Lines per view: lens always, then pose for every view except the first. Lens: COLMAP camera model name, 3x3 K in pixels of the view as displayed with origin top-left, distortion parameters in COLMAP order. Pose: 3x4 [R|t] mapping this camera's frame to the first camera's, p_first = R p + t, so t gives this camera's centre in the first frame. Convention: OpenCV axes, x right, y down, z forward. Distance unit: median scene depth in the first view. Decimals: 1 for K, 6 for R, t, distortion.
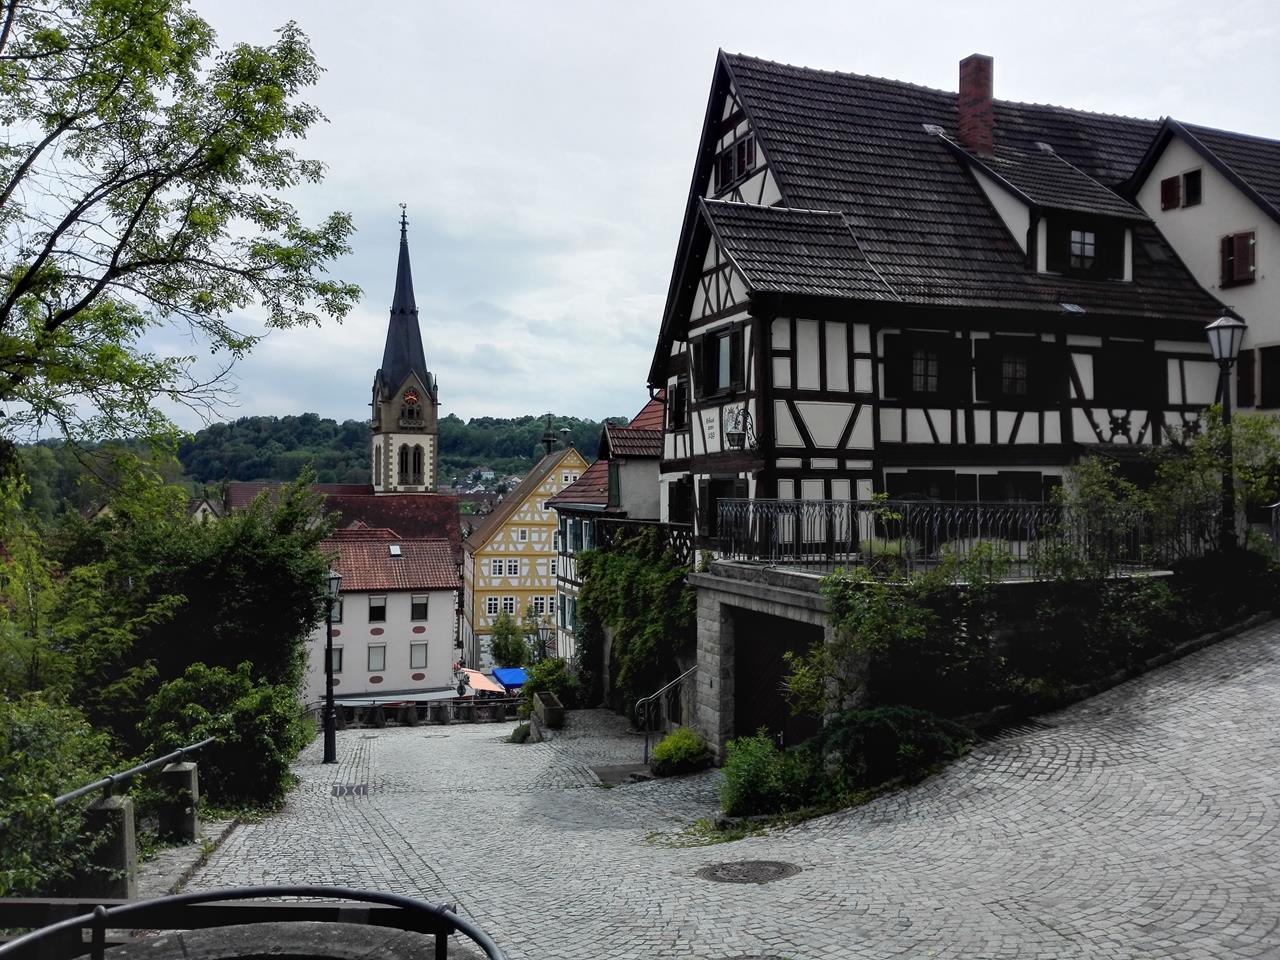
lens RADIAL K [[1025.9, 0, 639.0], [0, 1025.9, 472.8], [0, 0, 1]] dist [-0.029319, -0.018372]
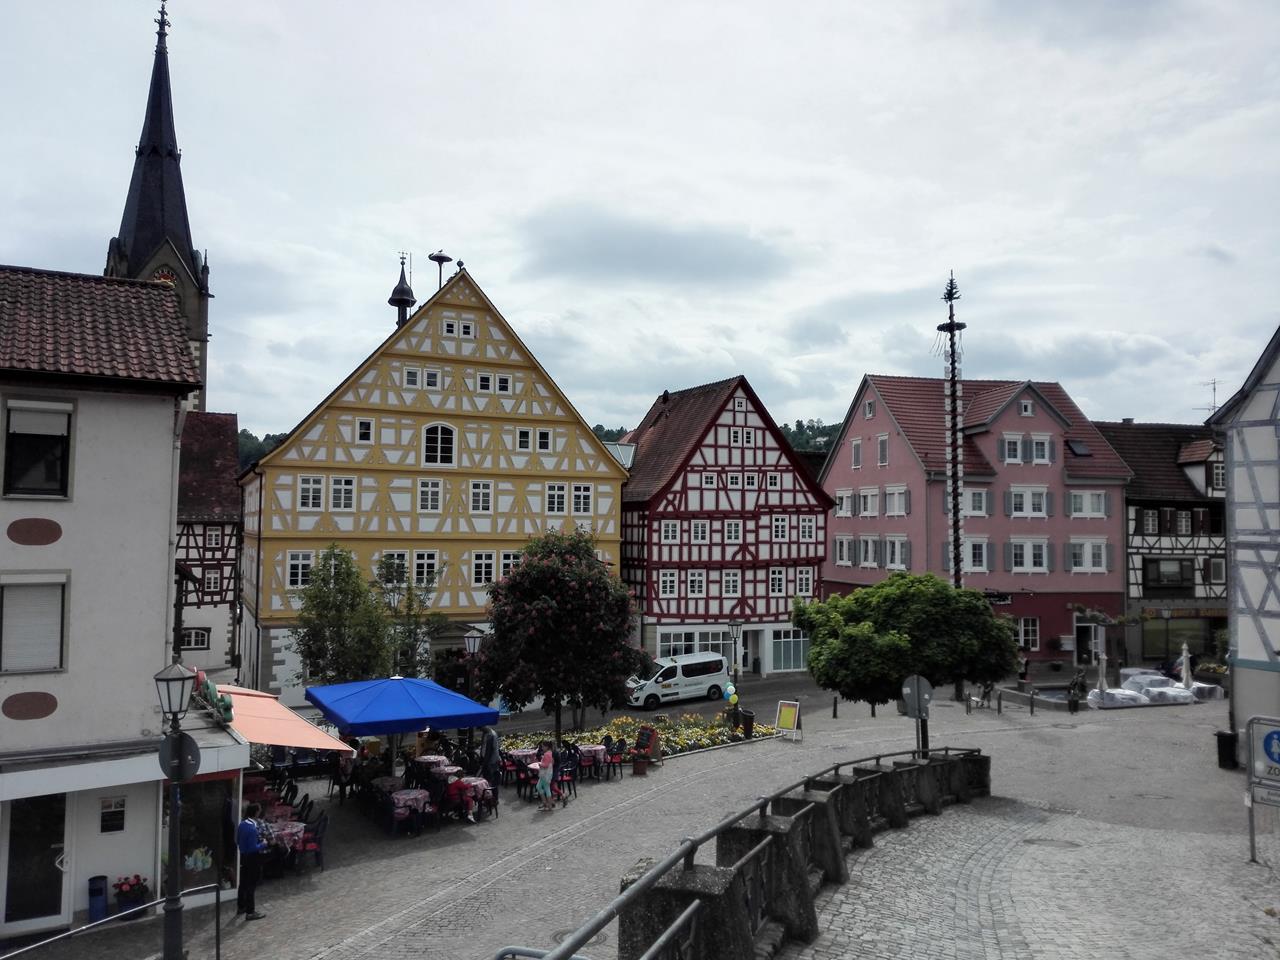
lens RADIAL K [[1025.9, 0, 646.4], [0, 1025.9, 490.5], [0, 0, 1]] dist [-0.029319, -0.018372]
pose [[0.981259, 0.009443, 0.192464, -0.073873], [-0.005014, 0.999712, -0.023487, 0.101325], [-0.192630, 0.022081, 0.981023, 0.483285]]
